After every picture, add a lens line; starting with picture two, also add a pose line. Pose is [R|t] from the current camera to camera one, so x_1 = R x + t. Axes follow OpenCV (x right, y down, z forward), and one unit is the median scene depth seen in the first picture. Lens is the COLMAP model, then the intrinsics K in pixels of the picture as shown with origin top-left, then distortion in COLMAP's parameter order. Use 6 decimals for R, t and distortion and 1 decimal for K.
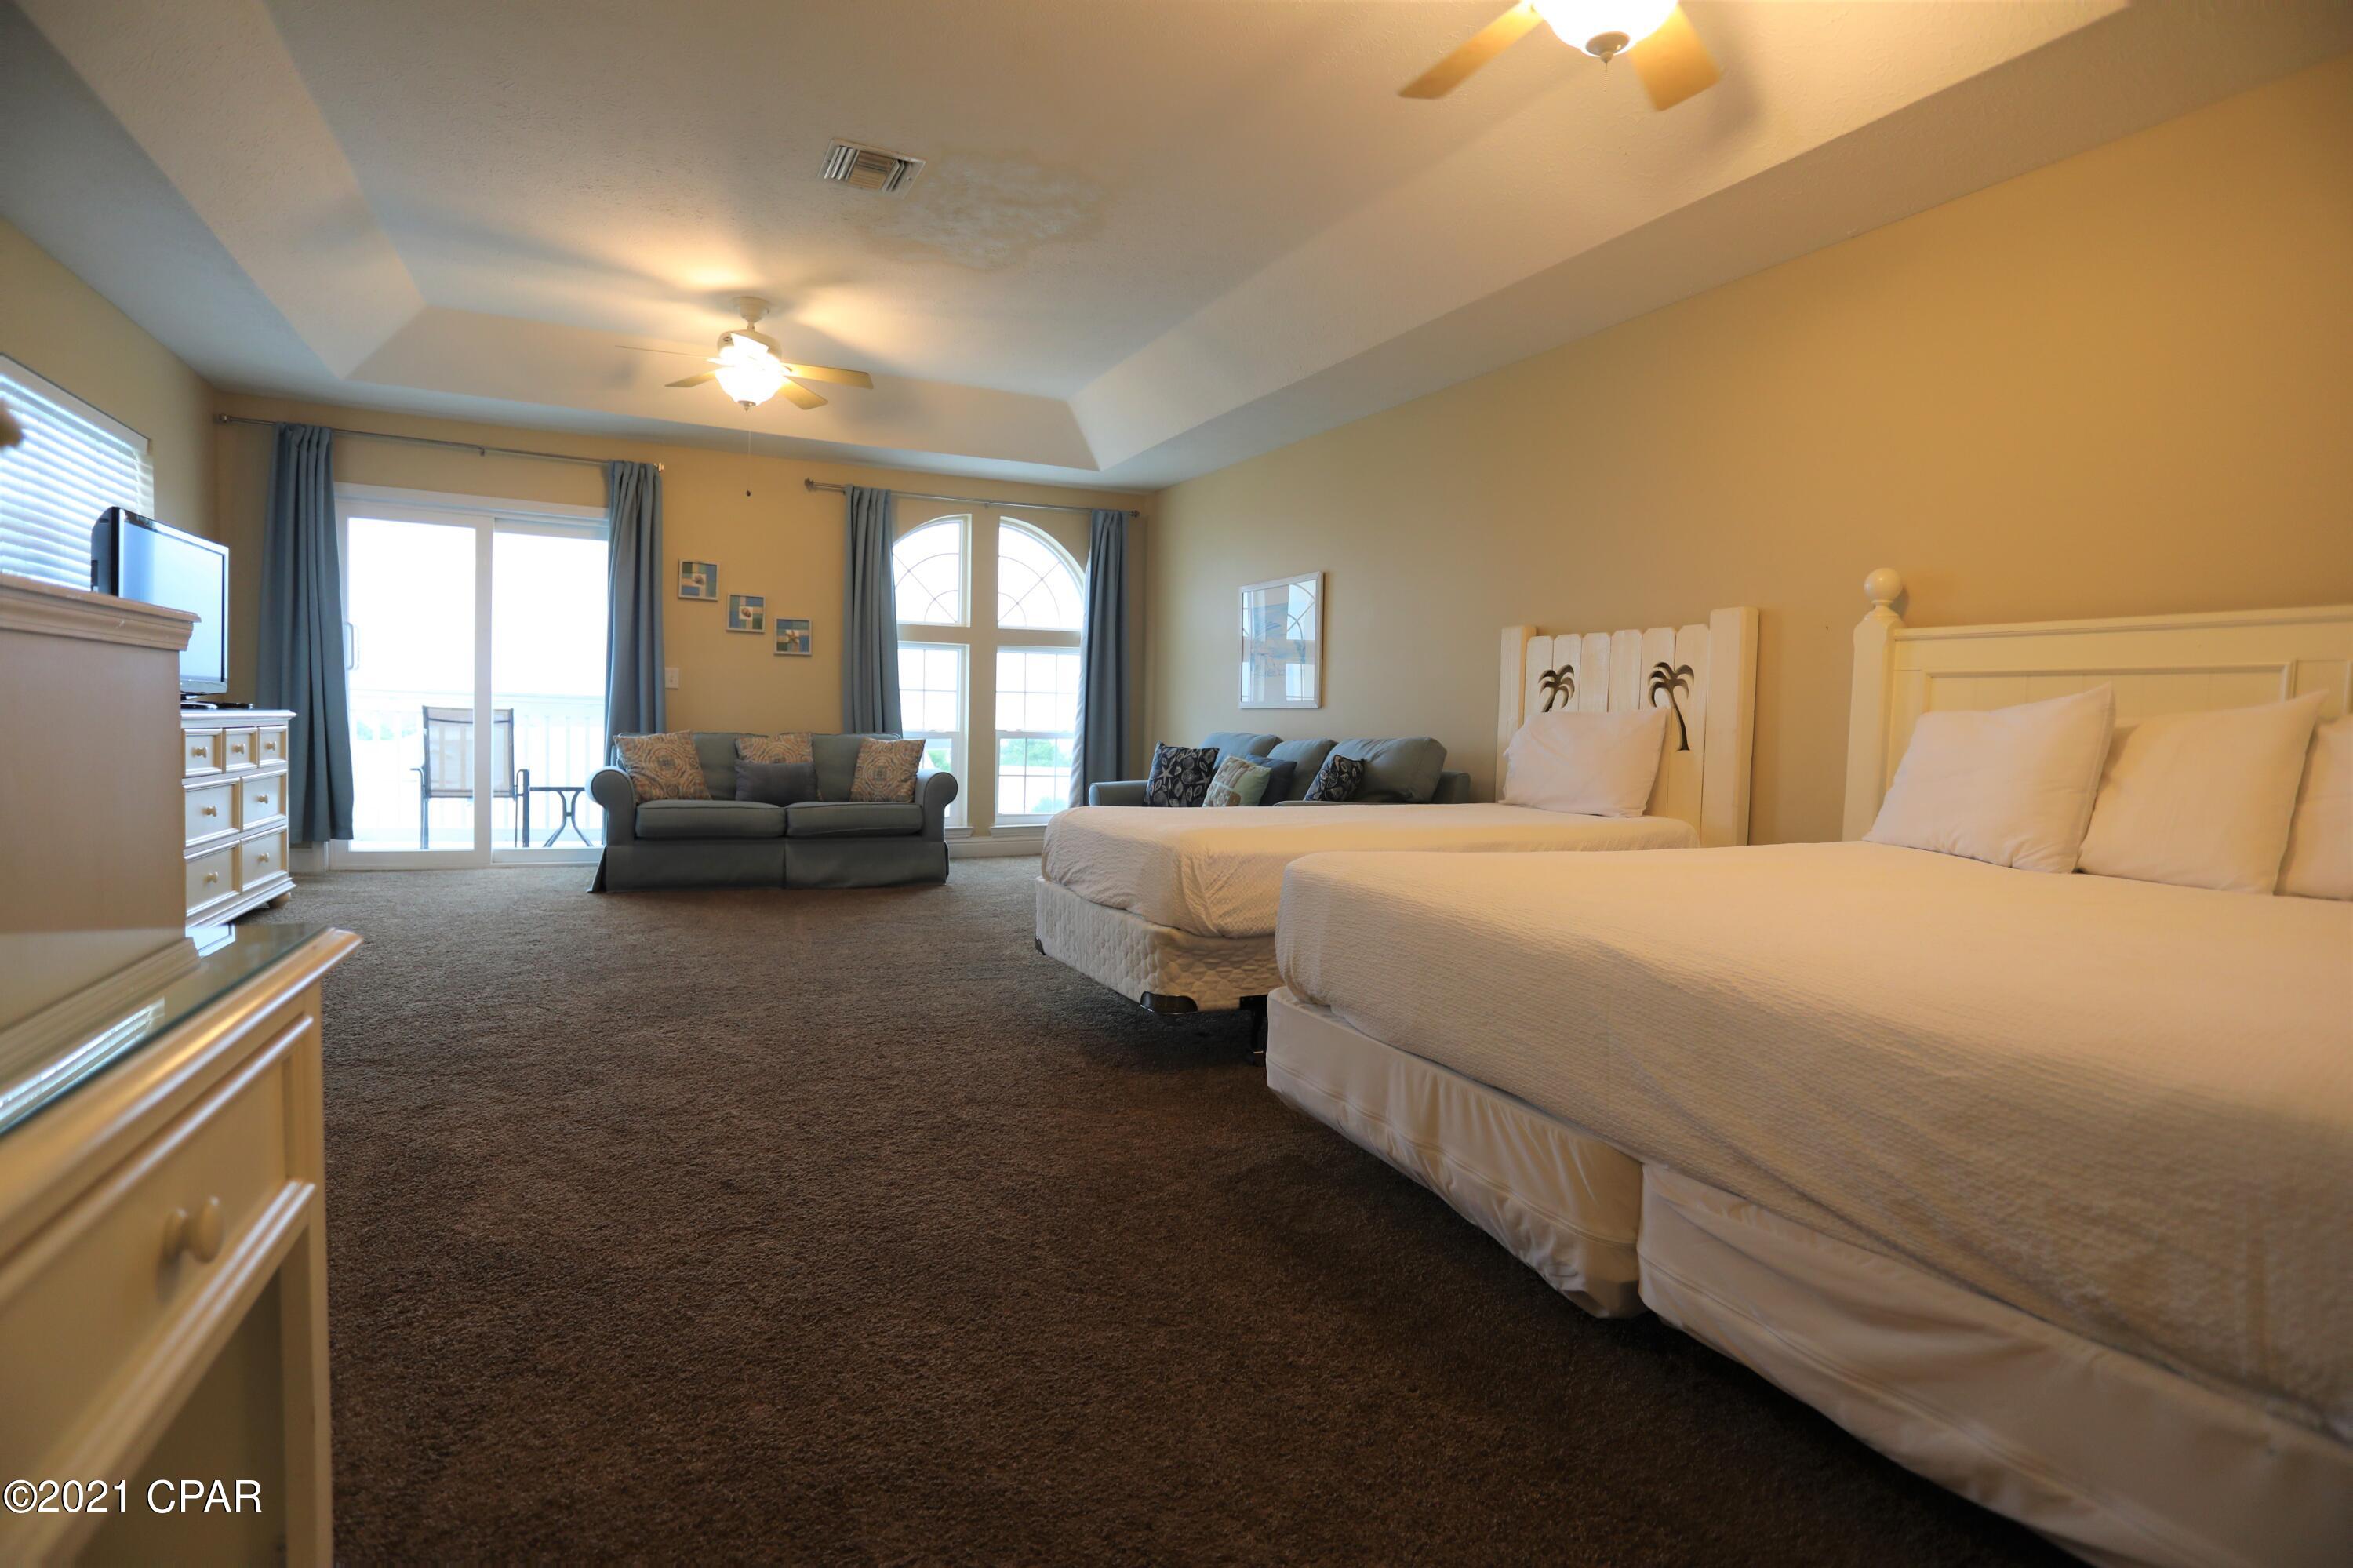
lens RADIAL K [[1159.8, 0, 1137.5], [0, 1159.8, 776.4], [0, 0, 1]] dist [-0.023399, 0.001799]
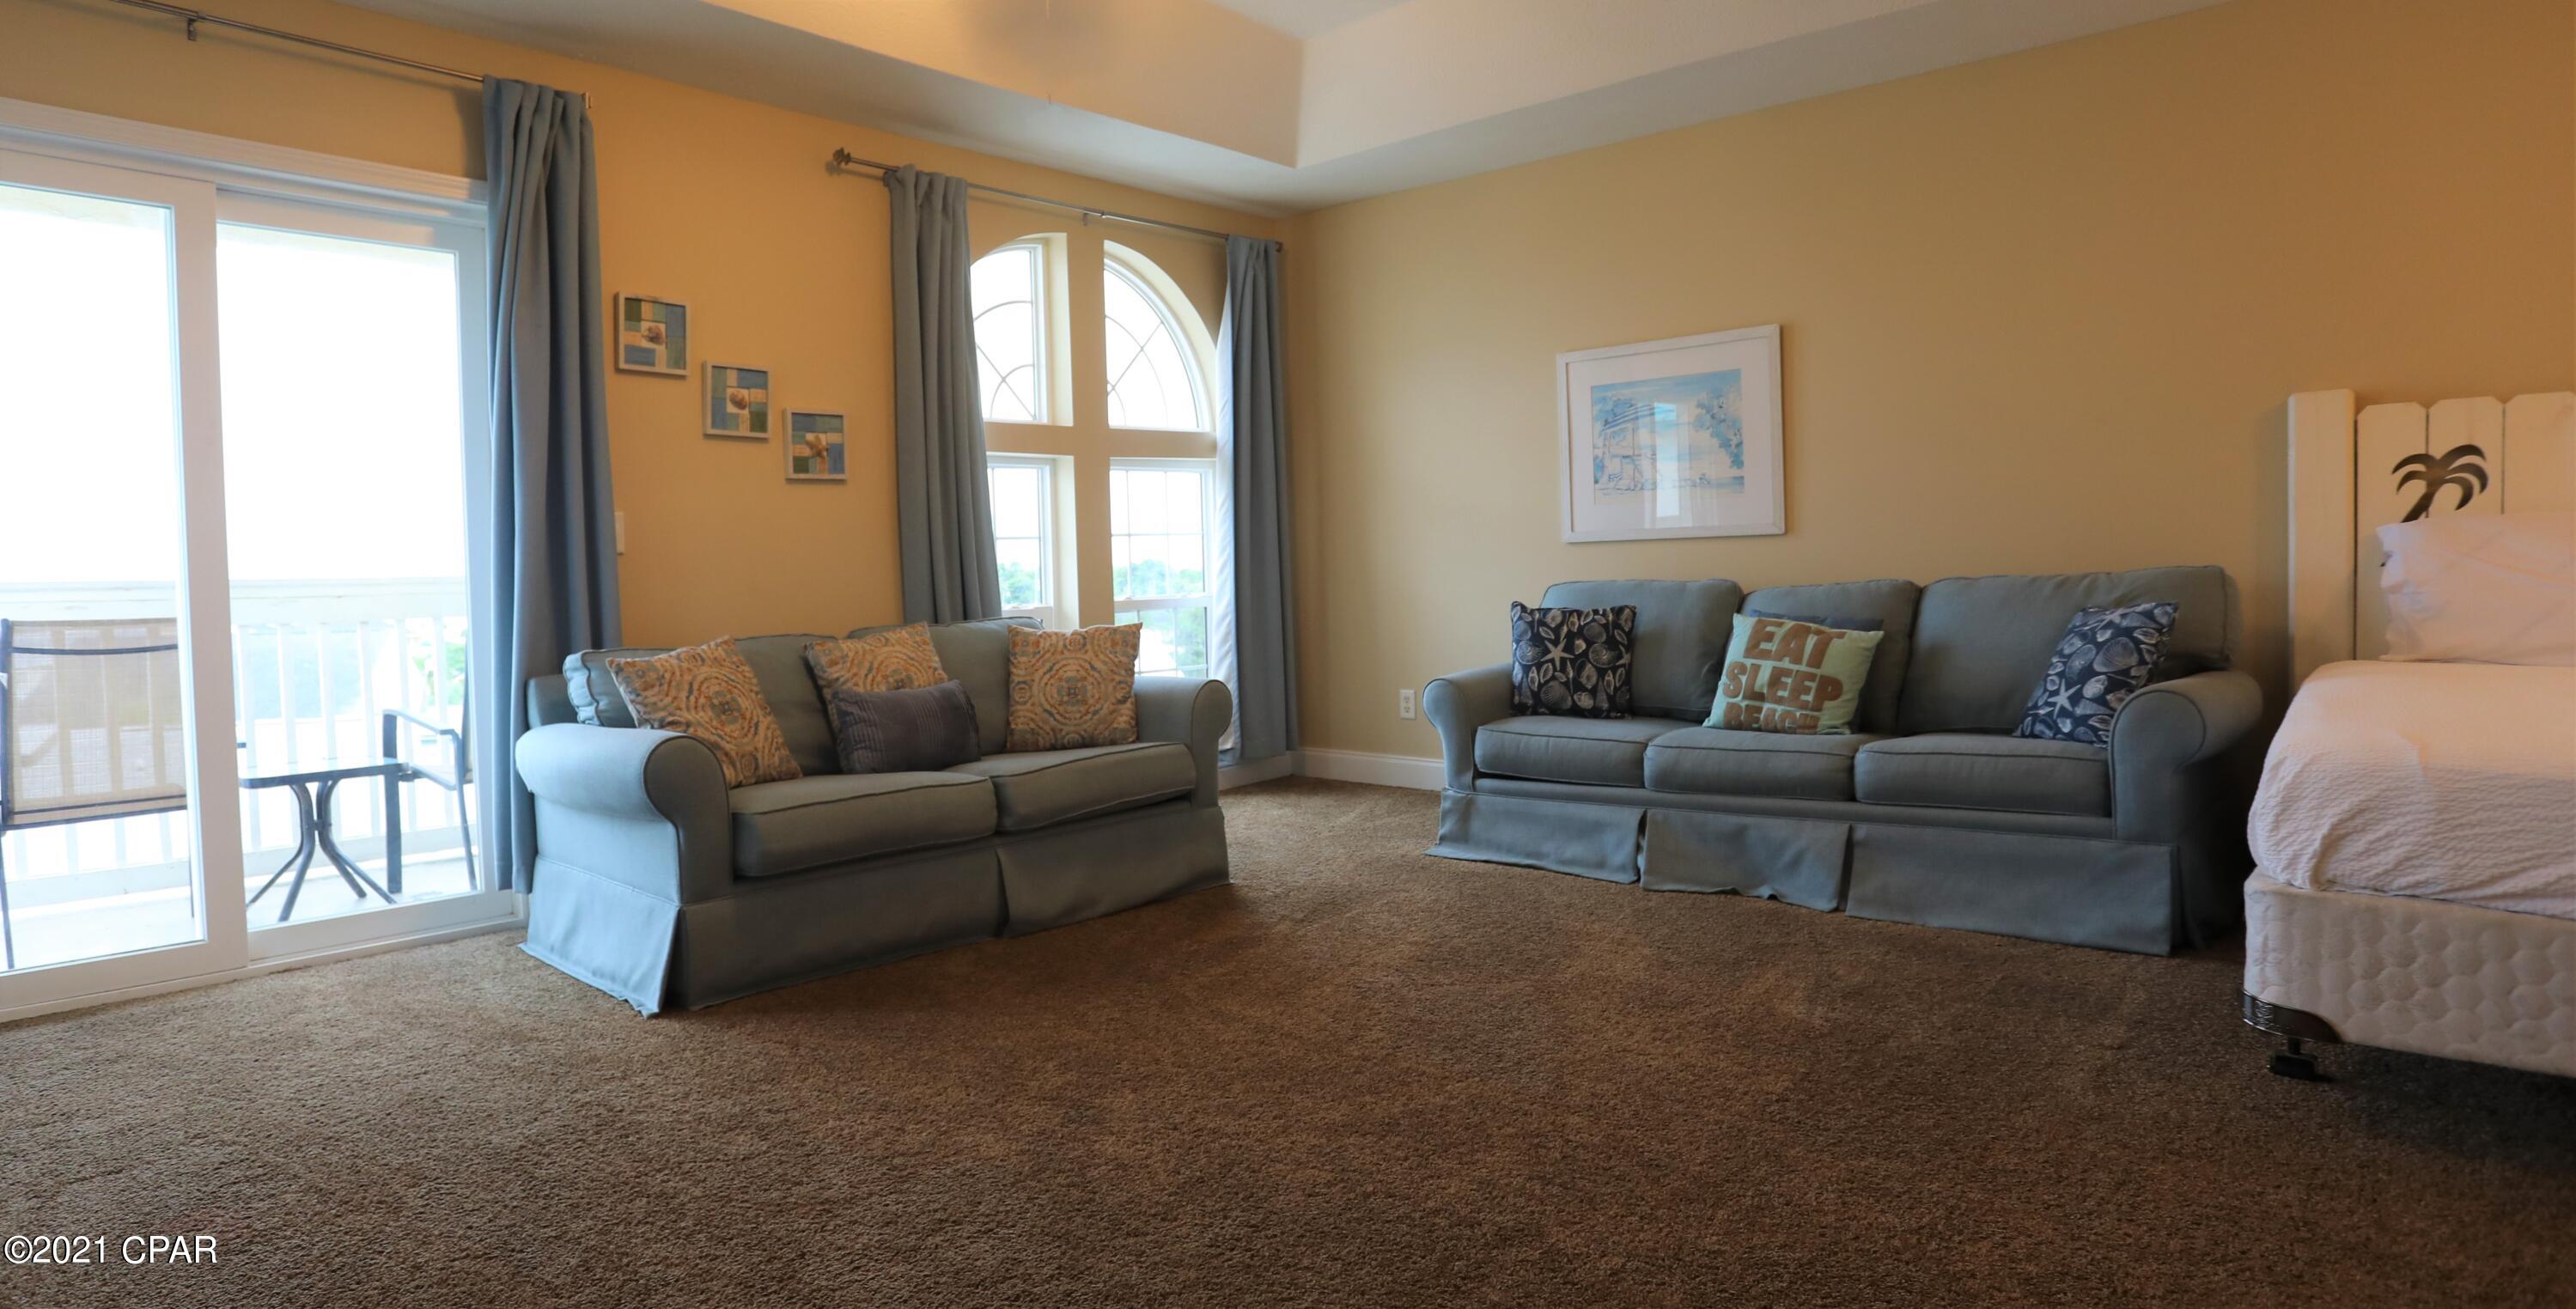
lens RADIAL K [[1420.6, 0, 1192.4], [0, 1420.6, 608.7], [0, 0, 1]] dist [-0.042314, 0.000613]
pose [[0.927879, -0.062092, 0.367674, -0.425013], [0.069531, 0.997555, -0.007005, -0.033489], [-0.366341, 0.032065, 0.929928, 0.376985]]
